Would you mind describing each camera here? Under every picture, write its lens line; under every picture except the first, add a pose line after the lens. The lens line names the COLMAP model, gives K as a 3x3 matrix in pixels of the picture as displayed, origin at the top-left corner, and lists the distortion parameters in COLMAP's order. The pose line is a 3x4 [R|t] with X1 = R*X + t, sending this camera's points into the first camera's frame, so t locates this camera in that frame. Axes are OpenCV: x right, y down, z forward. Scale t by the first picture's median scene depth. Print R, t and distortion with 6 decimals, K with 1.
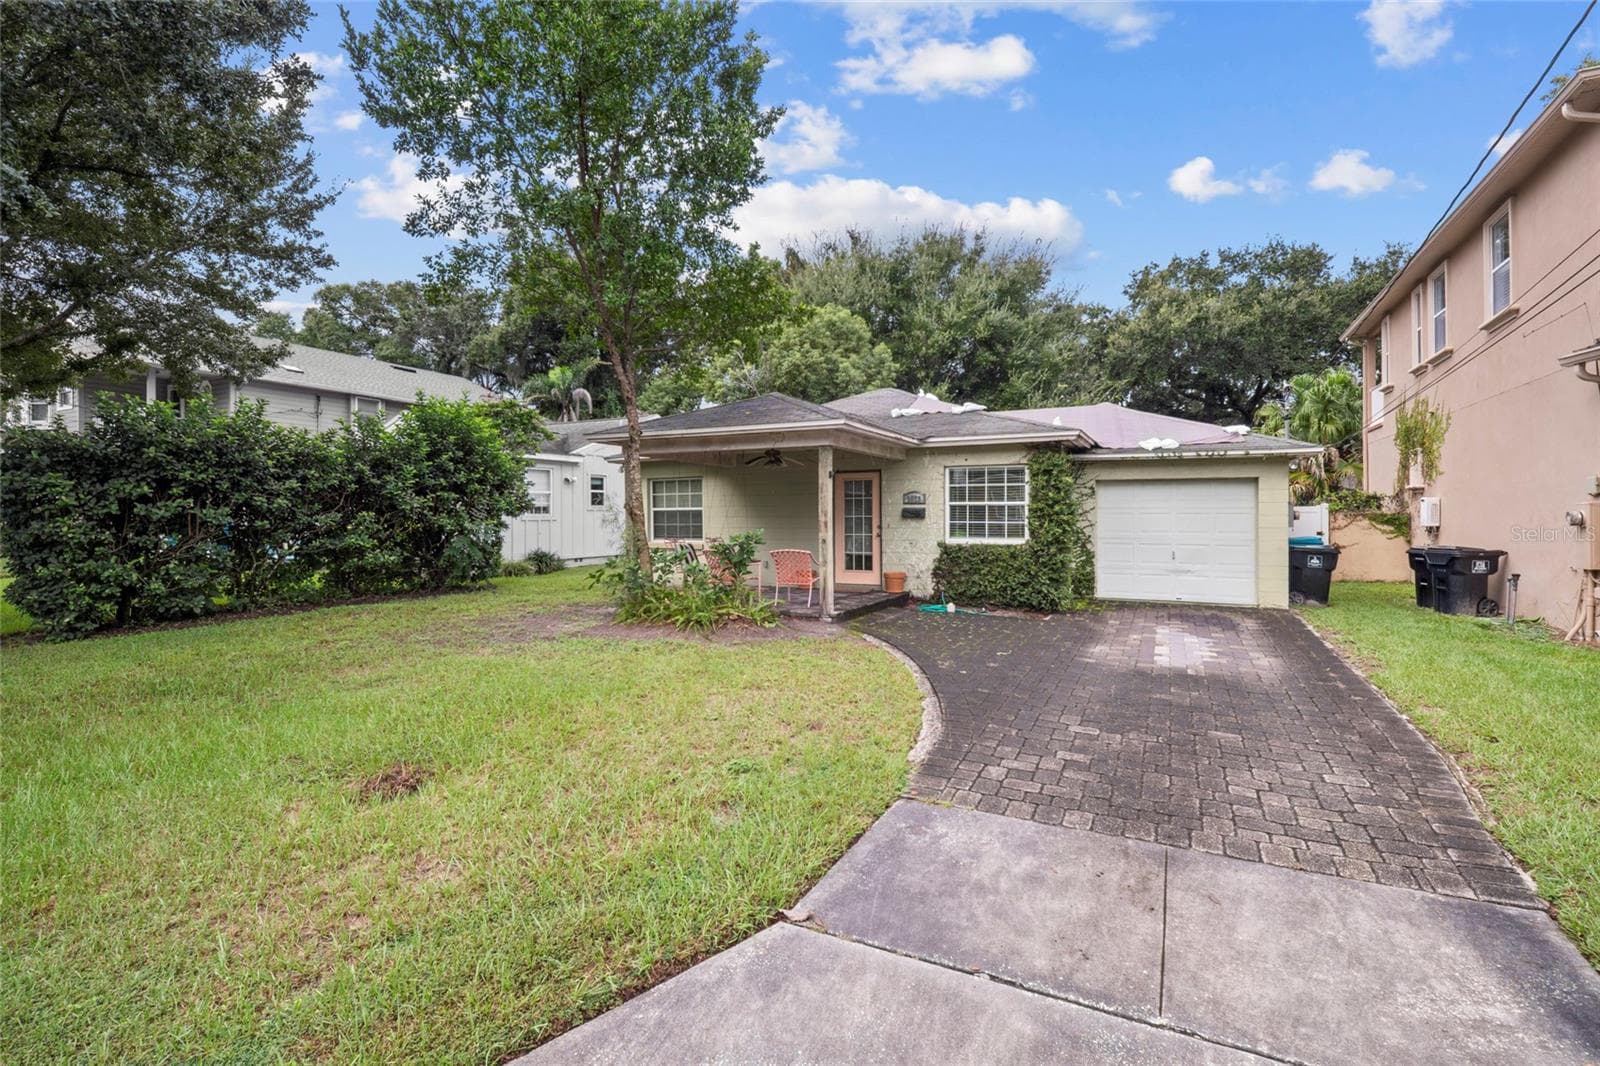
lens RADIAL K [[717.3, 0, 801.4], [0, 717.3, 526.9], [0, 0, 1]] dist [0.001388, -0.005026]
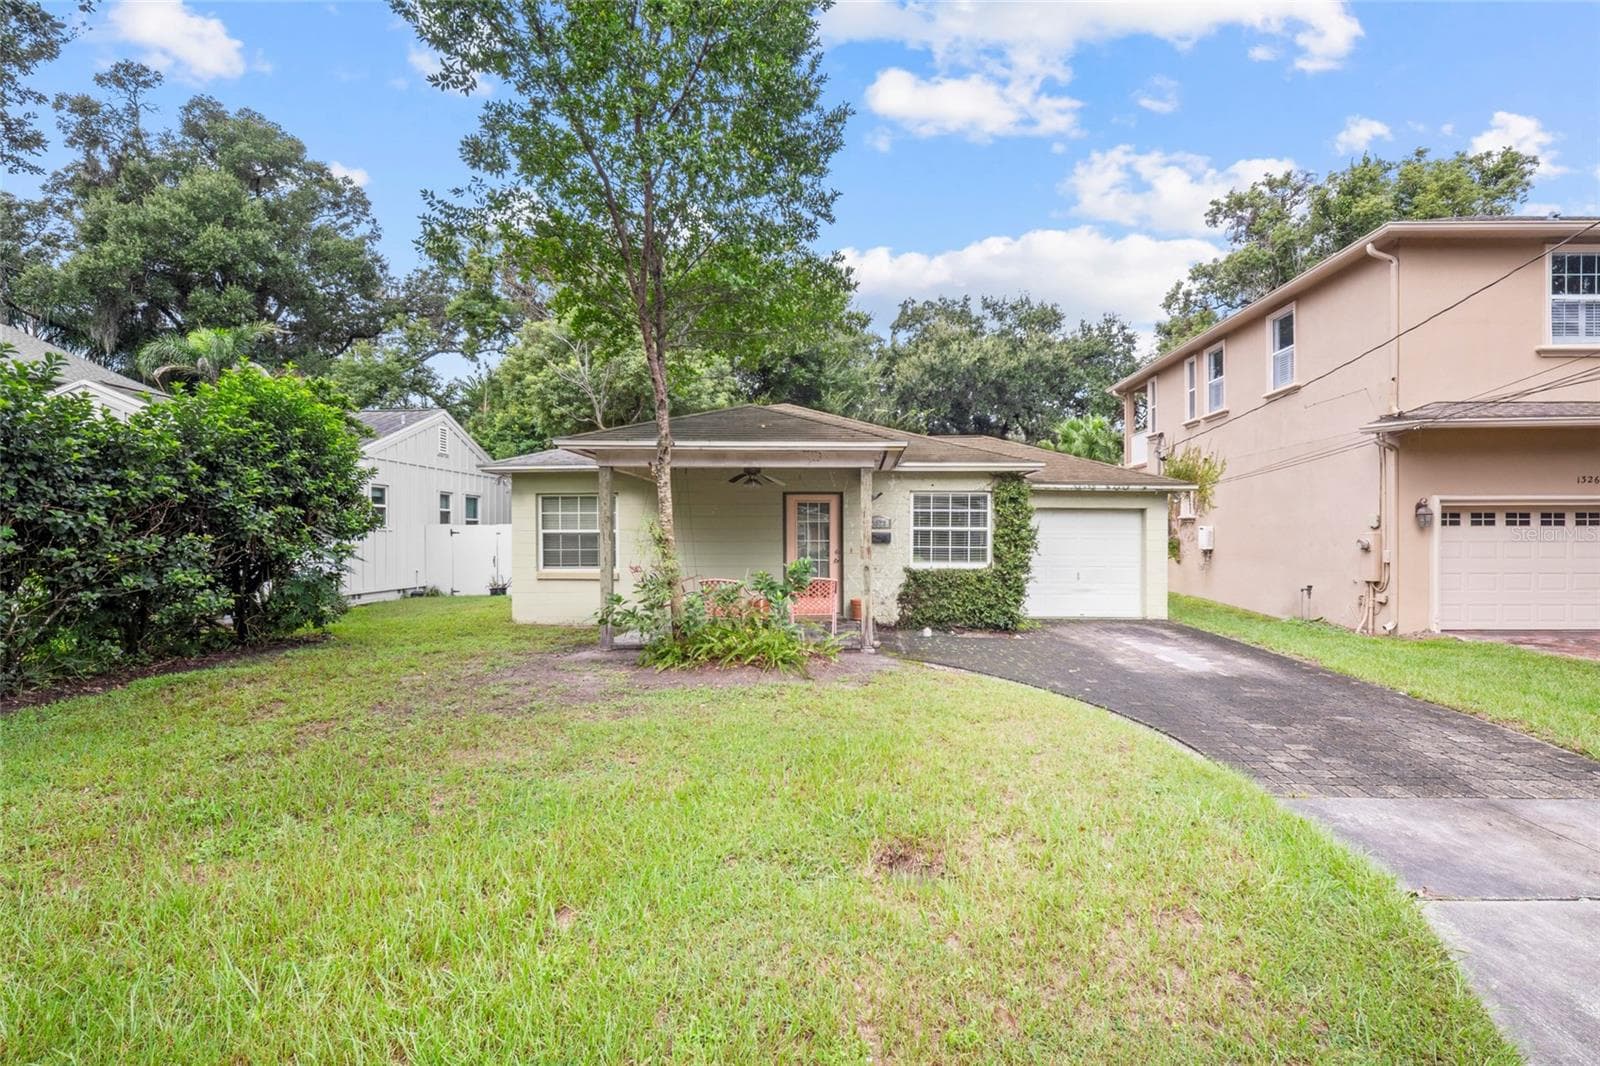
lens RADIAL K [[779.7, 0, 846.2], [0, 779.7, 532.3], [0, 0, 1]] dist [0.001644, -0.000097]
pose [[0.896158, 0.006622, 0.443686, -0.359223], [0.002353, 0.999804, -0.019674, -0.005937], [-0.443729, 0.018675, 0.895966, 0.066738]]
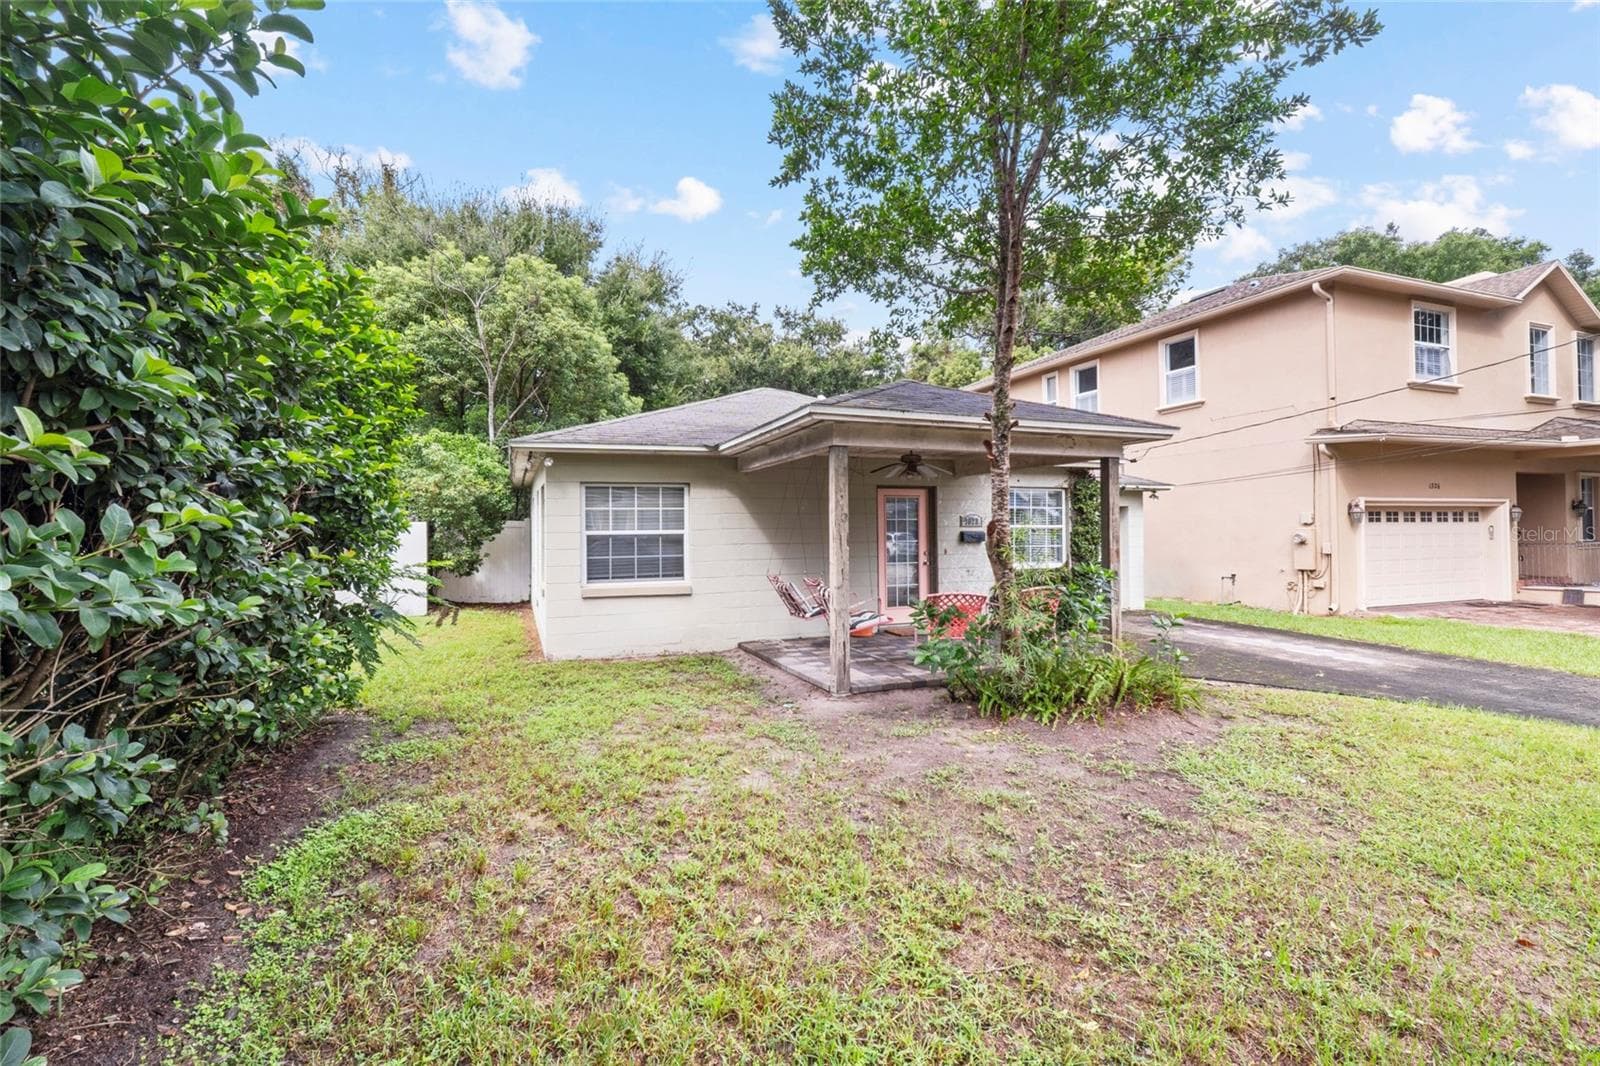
lens RADIAL K [[717.3, 0, 801.4], [0, 717.3, 526.9], [0, 0, 1]] dist [0.001388, -0.005026]
pose [[0.663606, 0.005169, 0.748065, -0.661051], [0.017296, 0.999603, -0.022251, -0.015770], [-0.747883, 0.027704, 0.663253, 0.570256]]
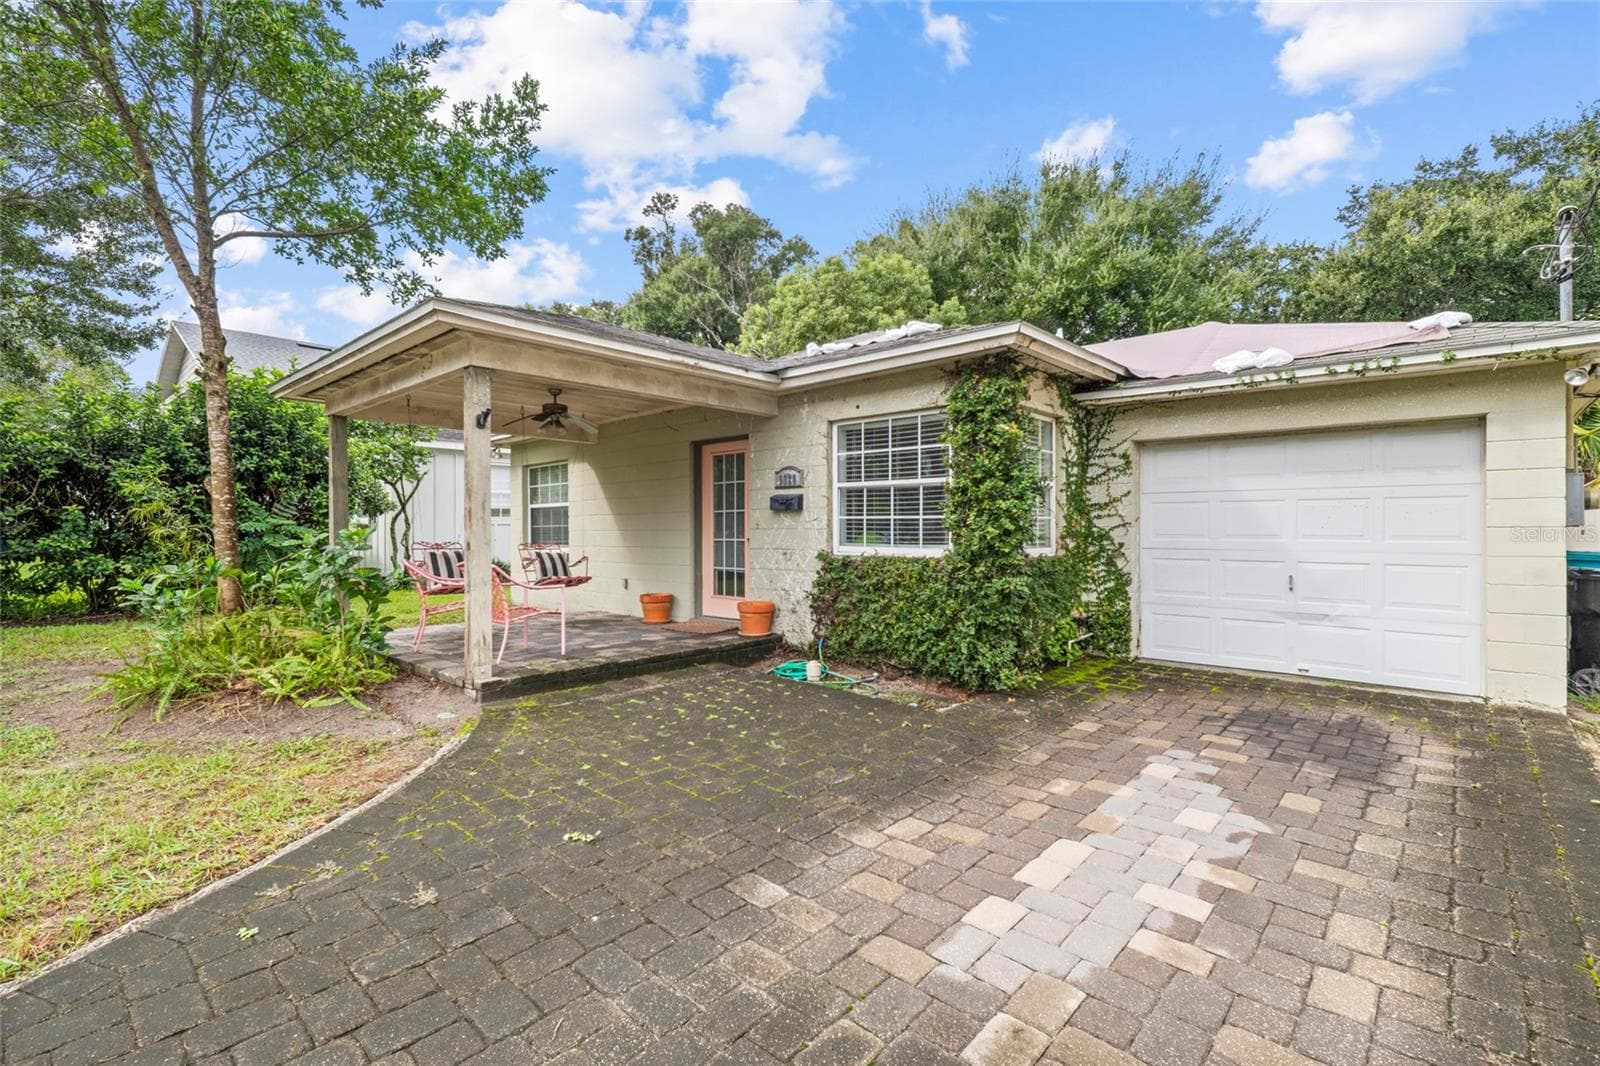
lens RADIAL K [[717.3, 0, 801.4], [0, 717.3, 526.9], [0, 0, 1]] dist [0.001388, -0.005026]
pose [[0.963021, -0.000200, -0.269427, 0.331526], [-0.004774, 0.999830, -0.017805, 0.011078], [0.269385, 0.018433, 0.962856, 0.434822]]
